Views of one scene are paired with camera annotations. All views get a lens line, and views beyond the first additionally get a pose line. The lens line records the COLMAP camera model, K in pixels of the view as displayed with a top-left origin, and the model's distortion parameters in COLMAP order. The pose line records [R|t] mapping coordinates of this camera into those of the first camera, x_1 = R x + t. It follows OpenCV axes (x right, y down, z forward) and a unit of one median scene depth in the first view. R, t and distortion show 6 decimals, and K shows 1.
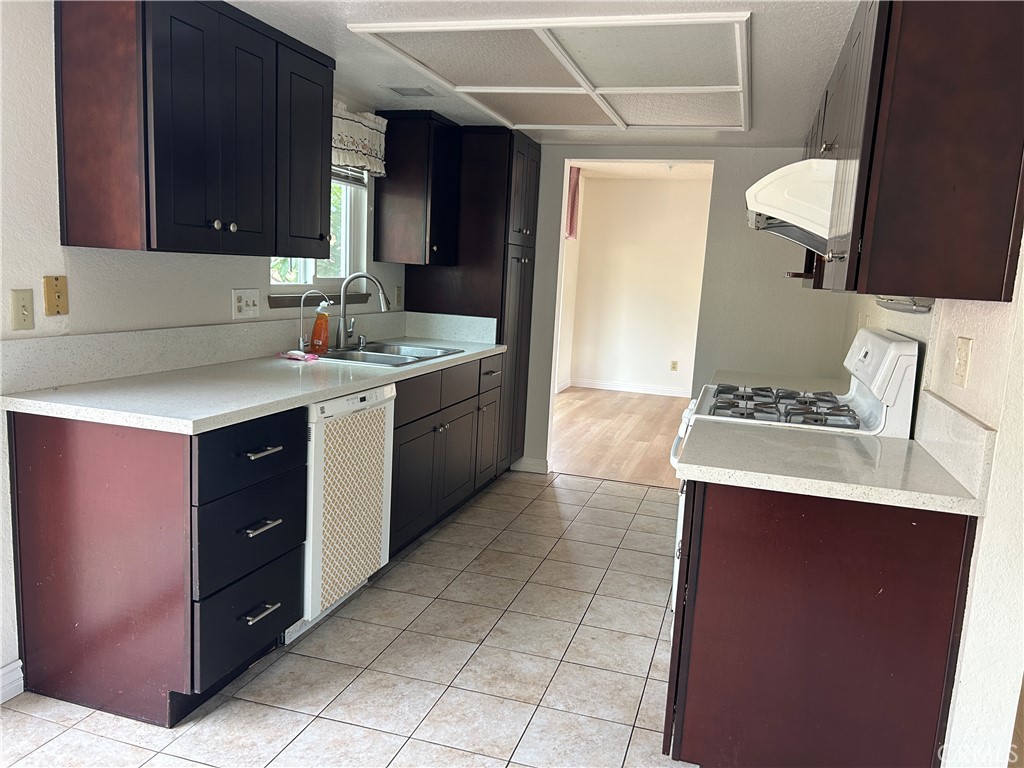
lens RADIAL K [[770.3, 0, 512.0], [0, 770.3, 384.0], [0, 0, 1]] dist [0.039481, -0.048170]
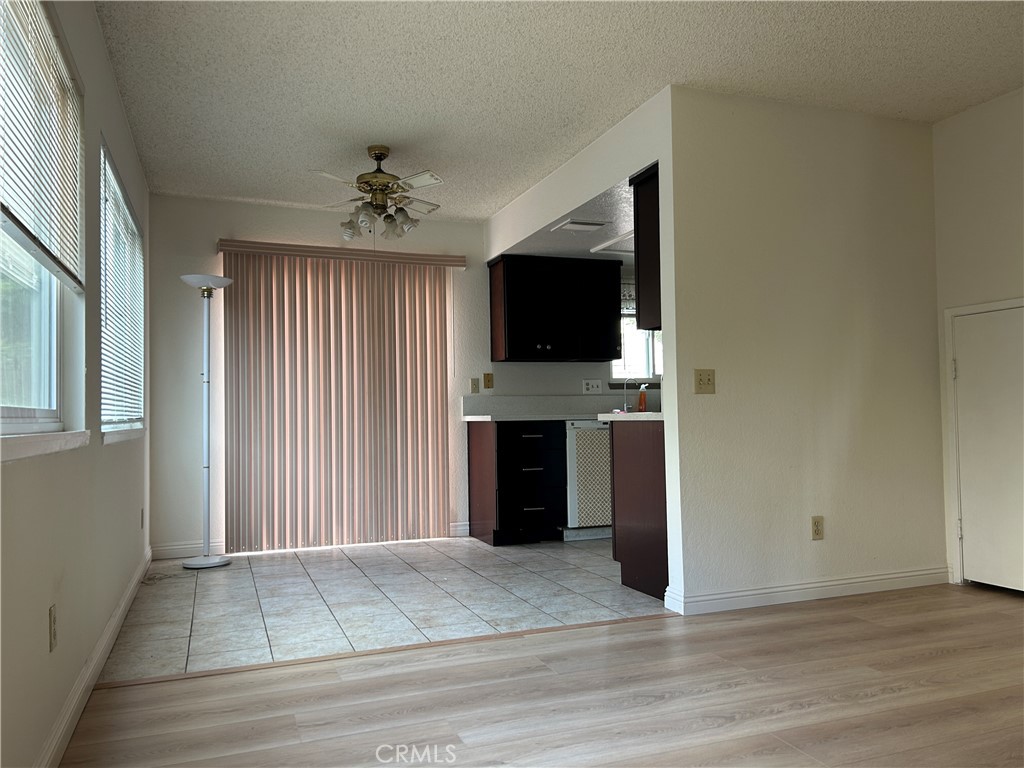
lens RADIAL K [[770.3, 0, 512.0], [0, 770.3, 384.0], [0, 0, 1]] dist [0.039481, -0.048170]
pose [[0.615589, -0.099092, -0.781812, 1.313747], [-0.064964, 0.982306, -0.175655, 0.306171], [0.785385, 0.158921, 0.598260, -0.424627]]
